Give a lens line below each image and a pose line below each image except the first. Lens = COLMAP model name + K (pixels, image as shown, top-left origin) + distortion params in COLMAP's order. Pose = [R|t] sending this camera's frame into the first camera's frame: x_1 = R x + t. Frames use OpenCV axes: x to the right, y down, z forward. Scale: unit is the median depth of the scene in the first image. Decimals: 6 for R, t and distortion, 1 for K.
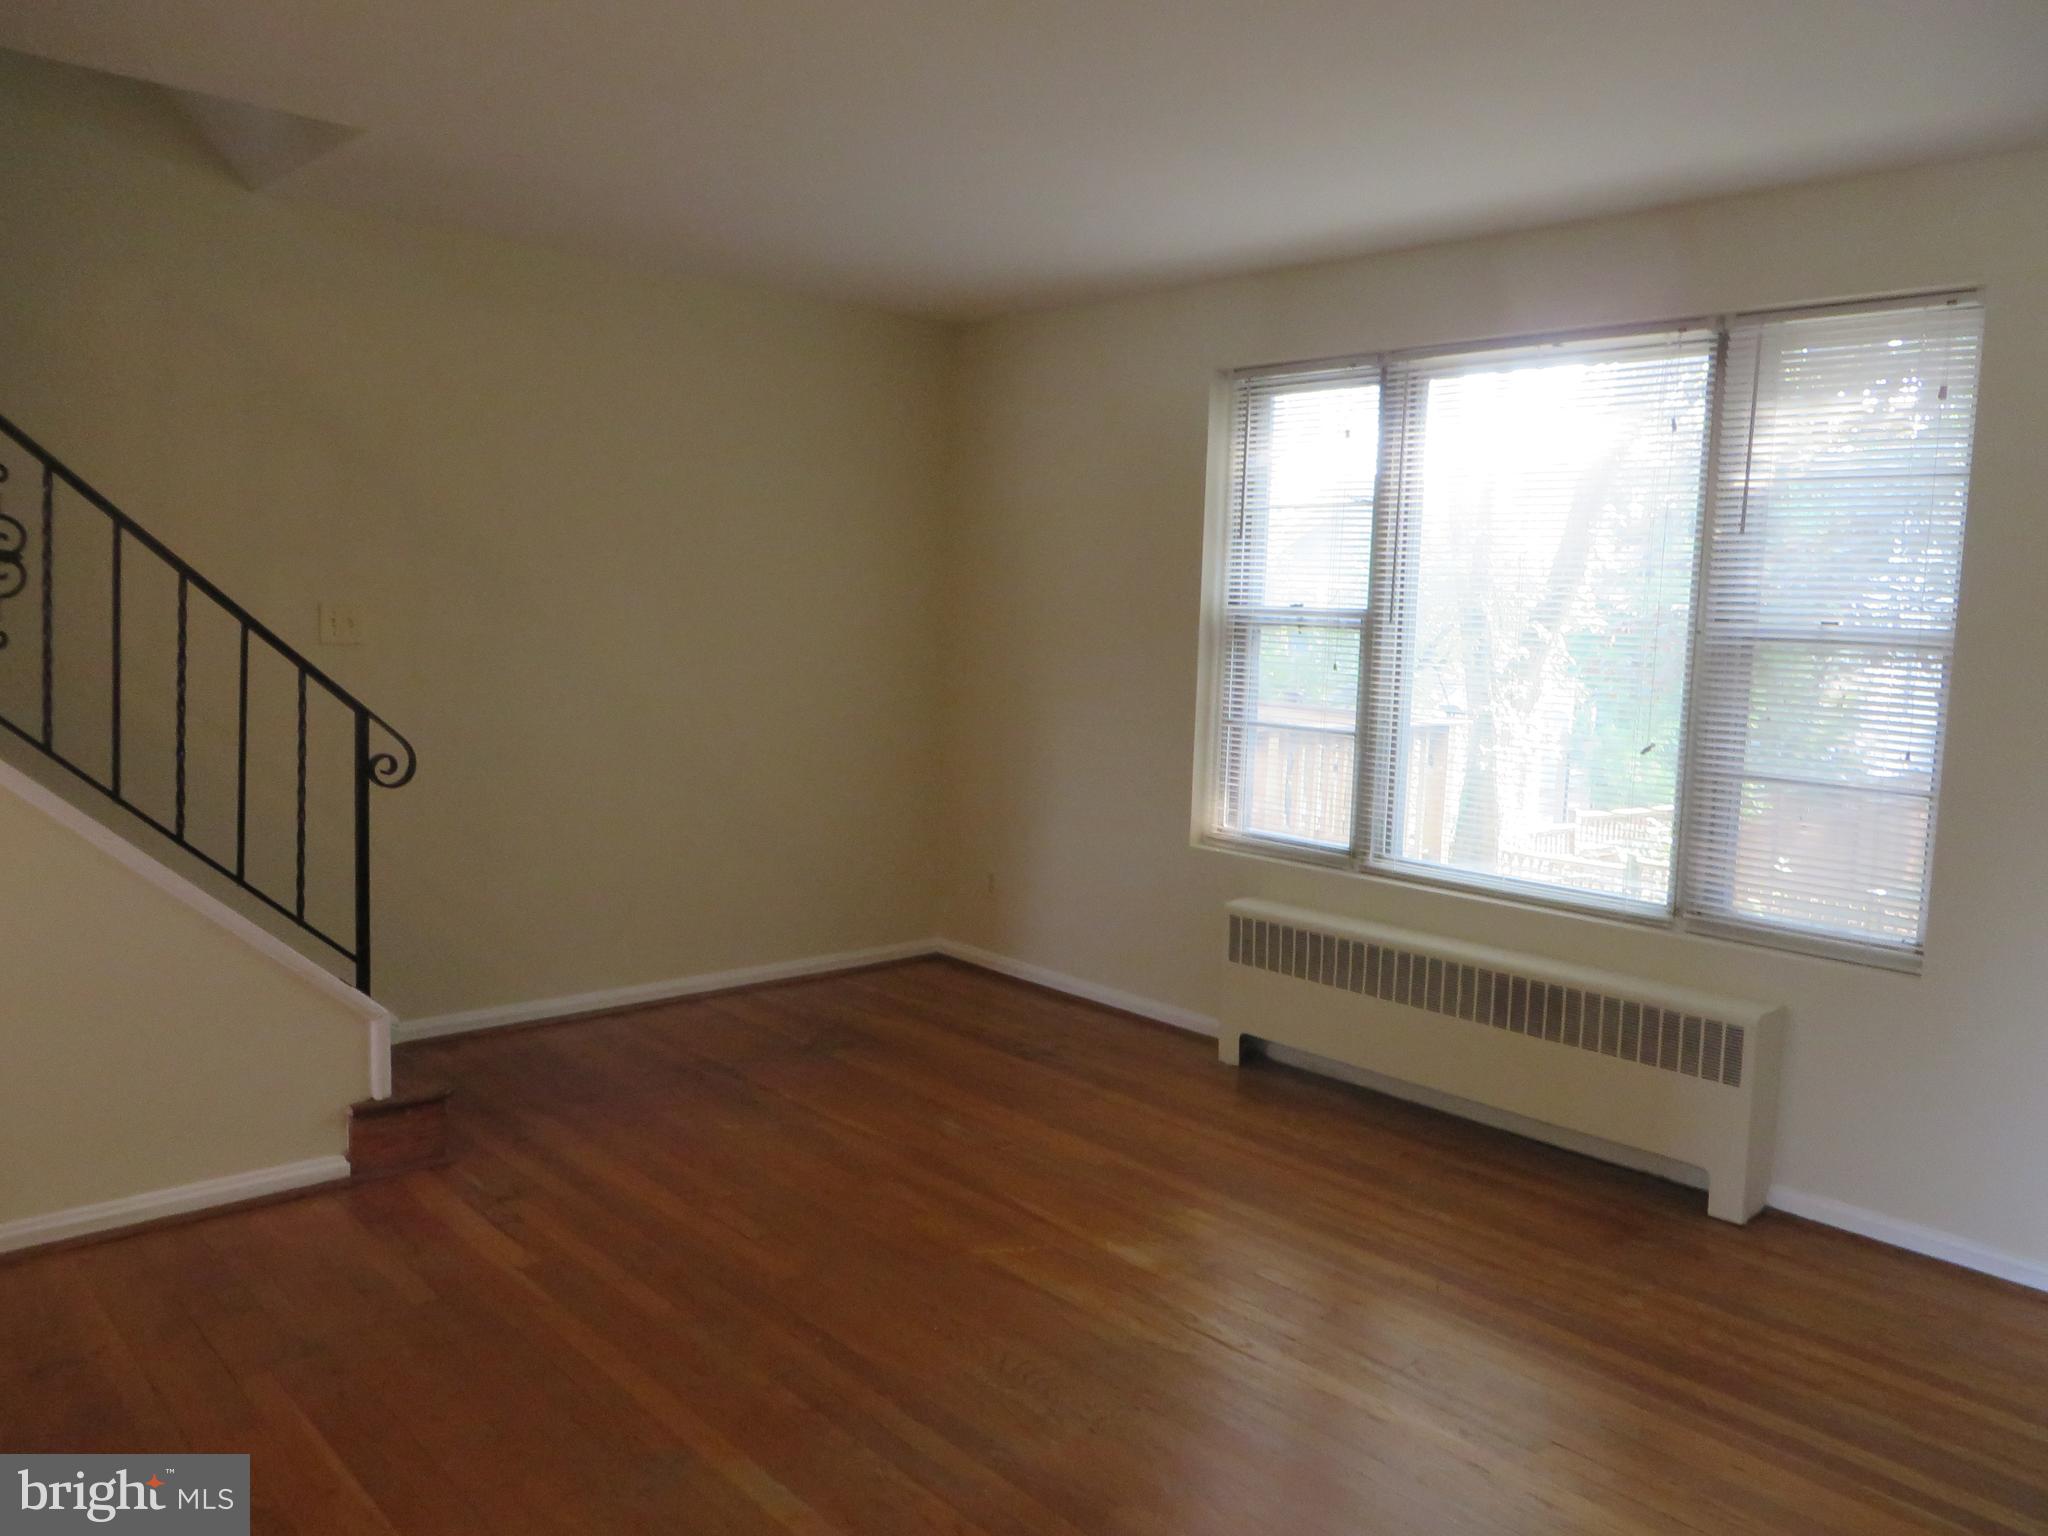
lens RADIAL K [[1526.6, 0, 1034.3], [0, 1526.6, 757.8], [0, 0, 1]] dist [-0.013800, -0.003963]
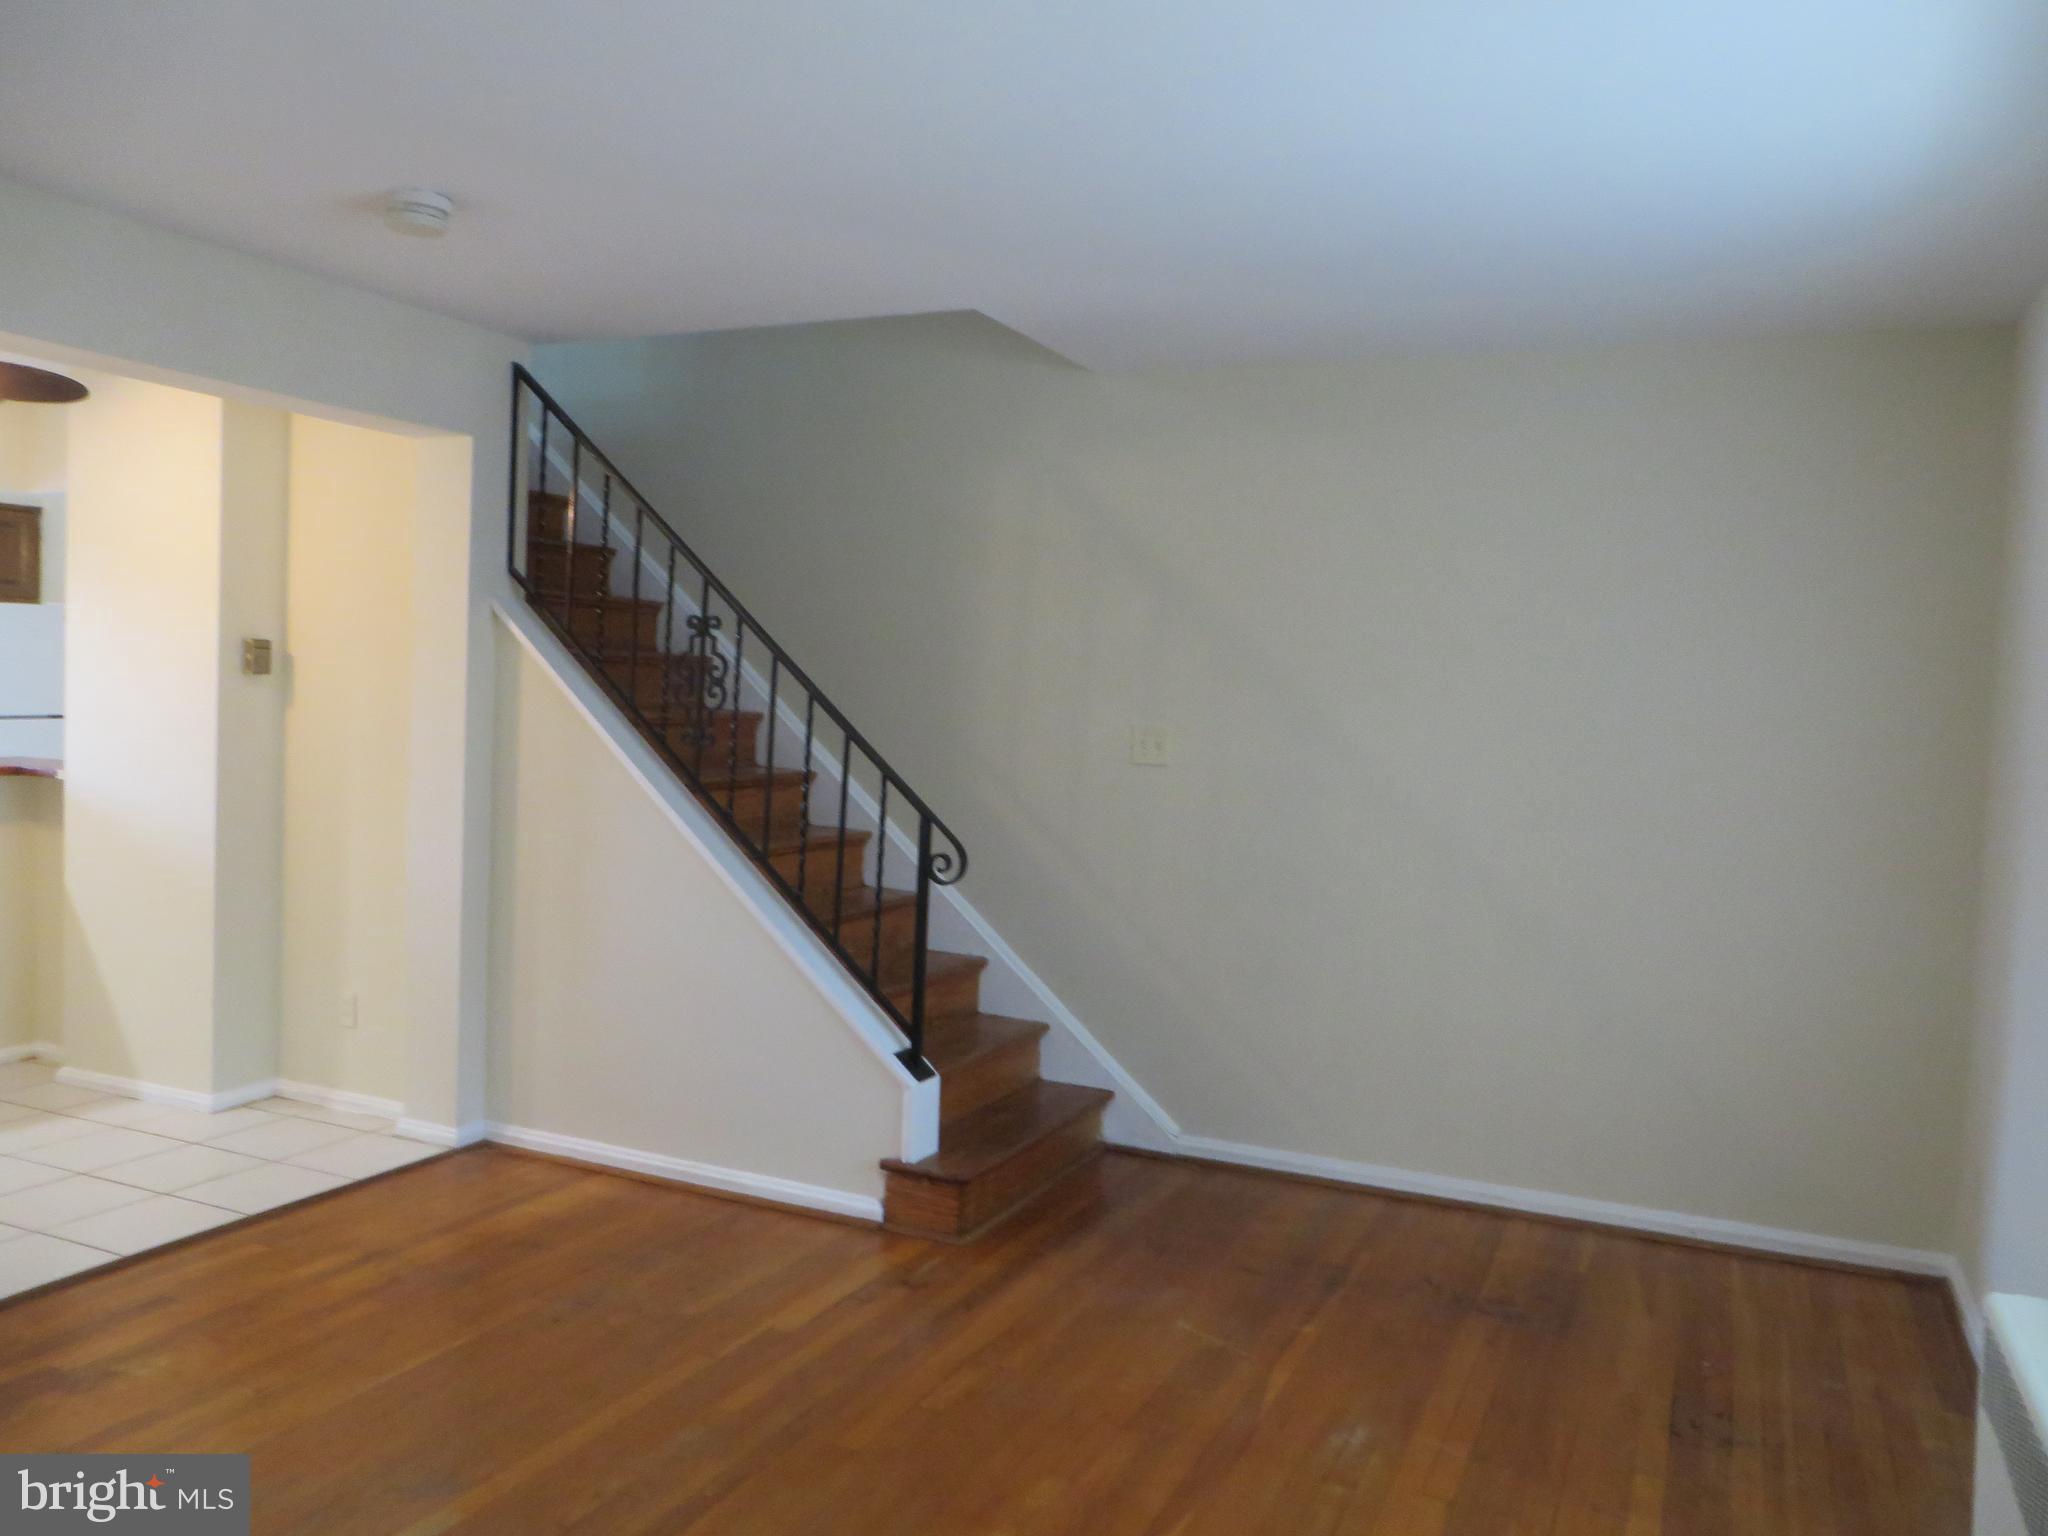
lens RADIAL K [[1517.7, 0, 1035.3], [0, 1517.7, 752.8], [0, 0, 1]] dist [-0.009203, -0.012772]
pose [[0.392680, 0.016025, -0.919536, 0.484061], [-0.116596, 0.992648, -0.032492, -0.037176], [0.912254, 0.119973, 0.391661, 0.477939]]
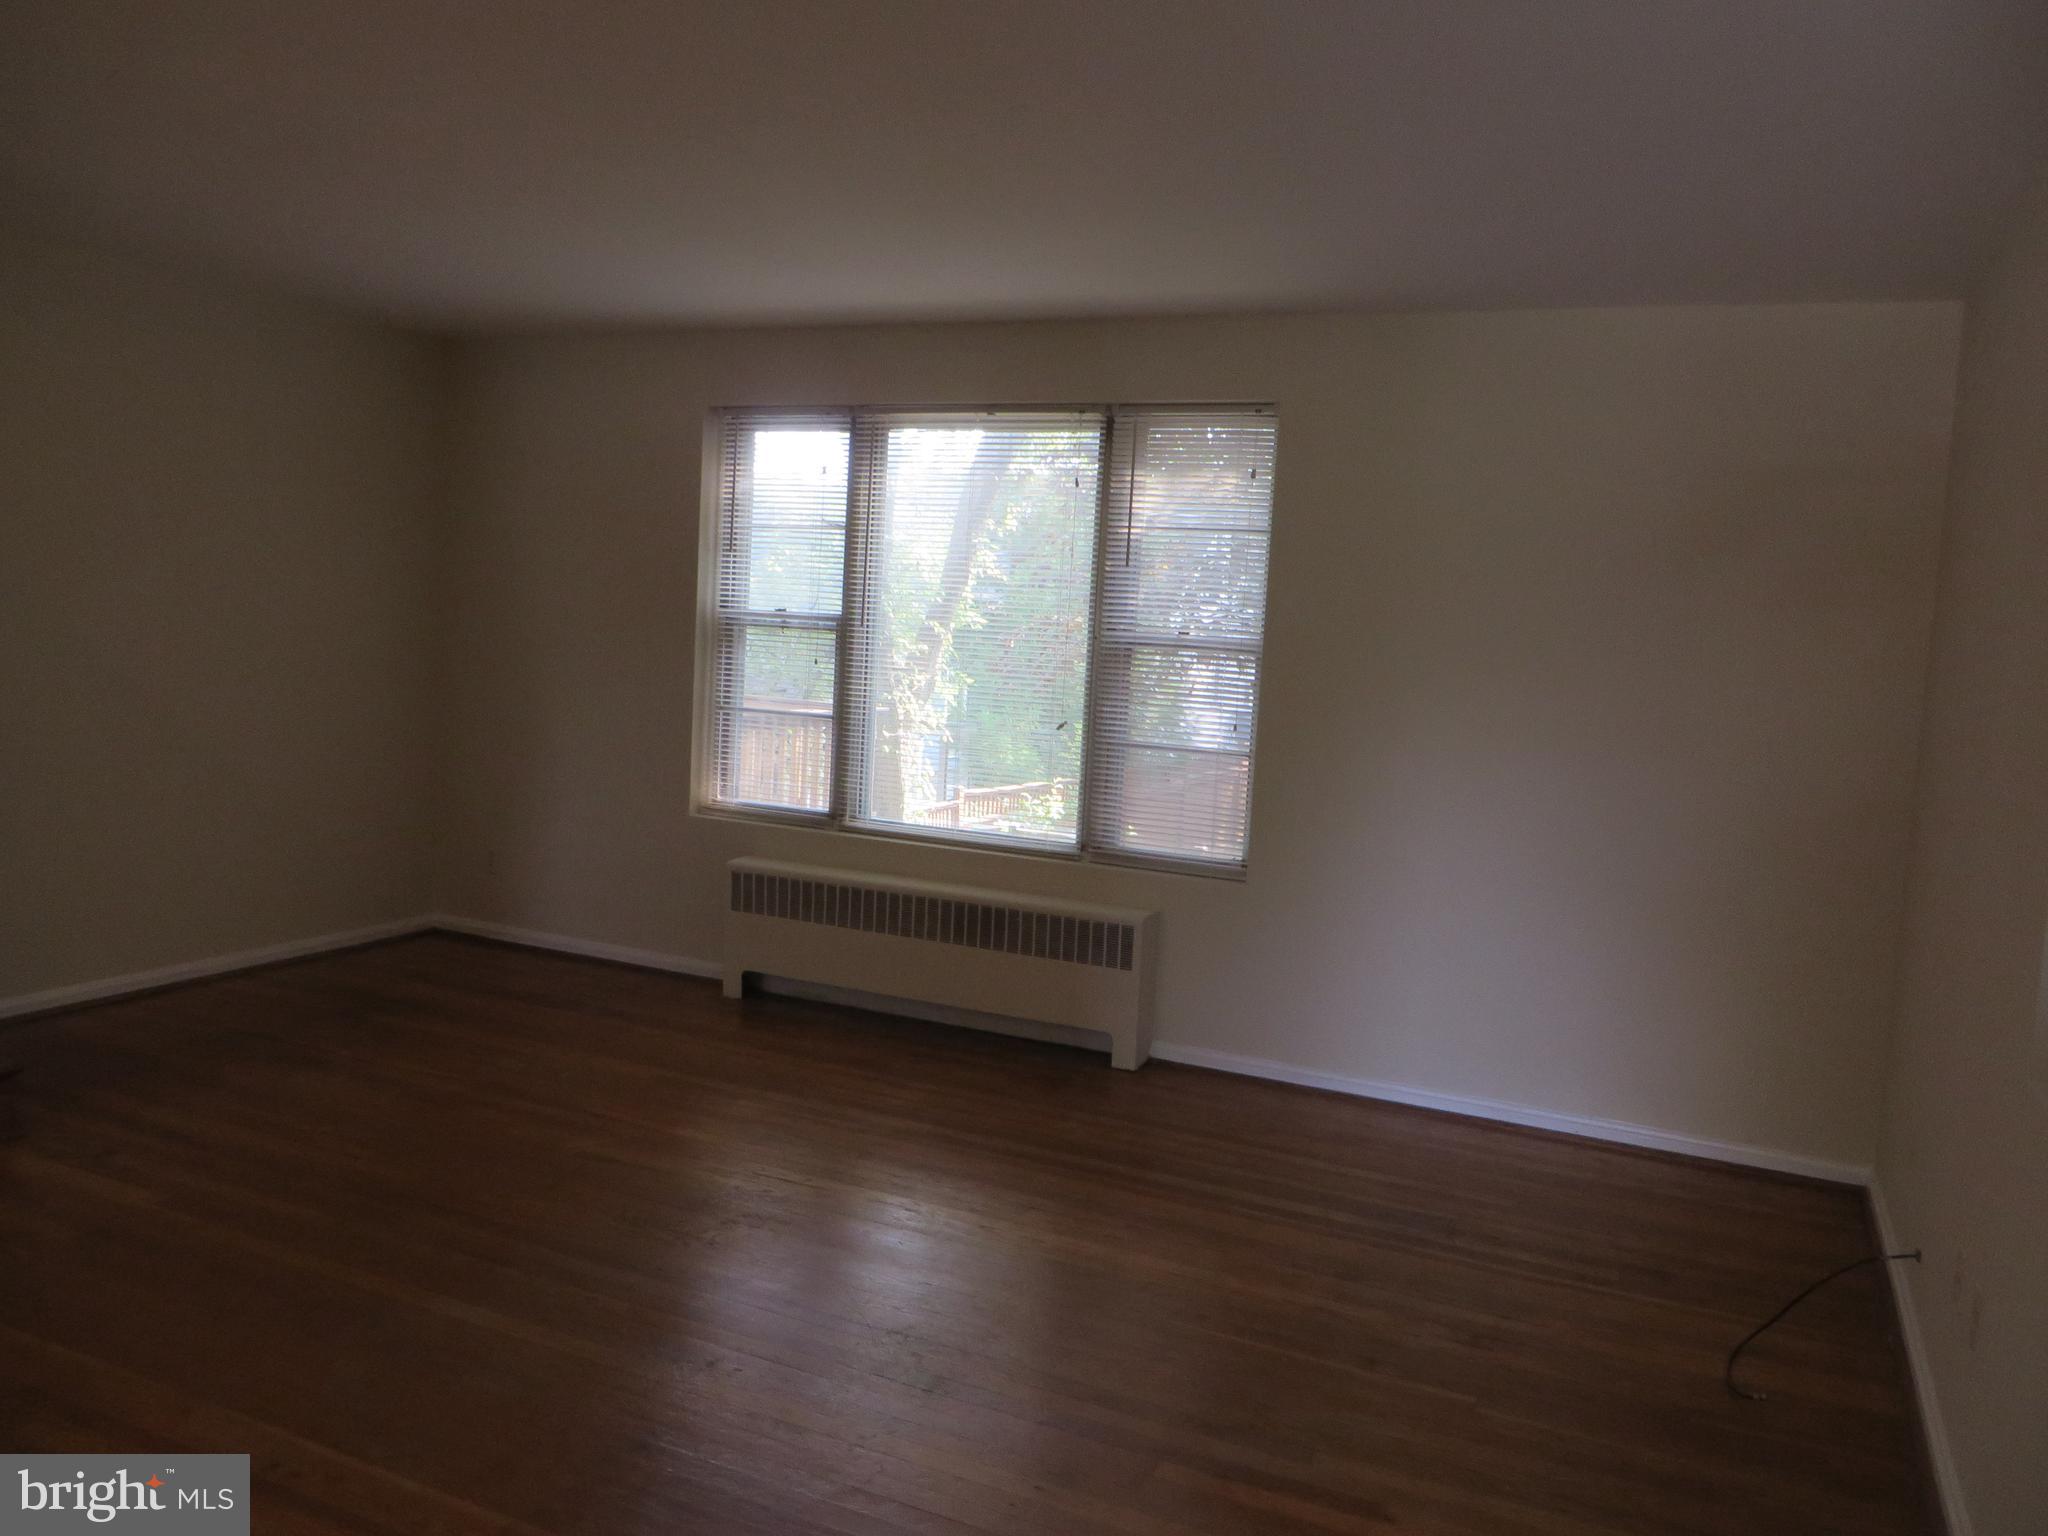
lens RADIAL K [[1517.7, 0, 1035.3], [0, 1517.7, 752.8], [0, 0, 1]] dist [-0.009203, -0.012772]
pose [[0.919945, -0.018021, 0.391632, -0.117204], [0.016667, 0.999838, 0.006857, 0.007323], [-0.391692, 0.000220, 0.920096, -0.177868]]
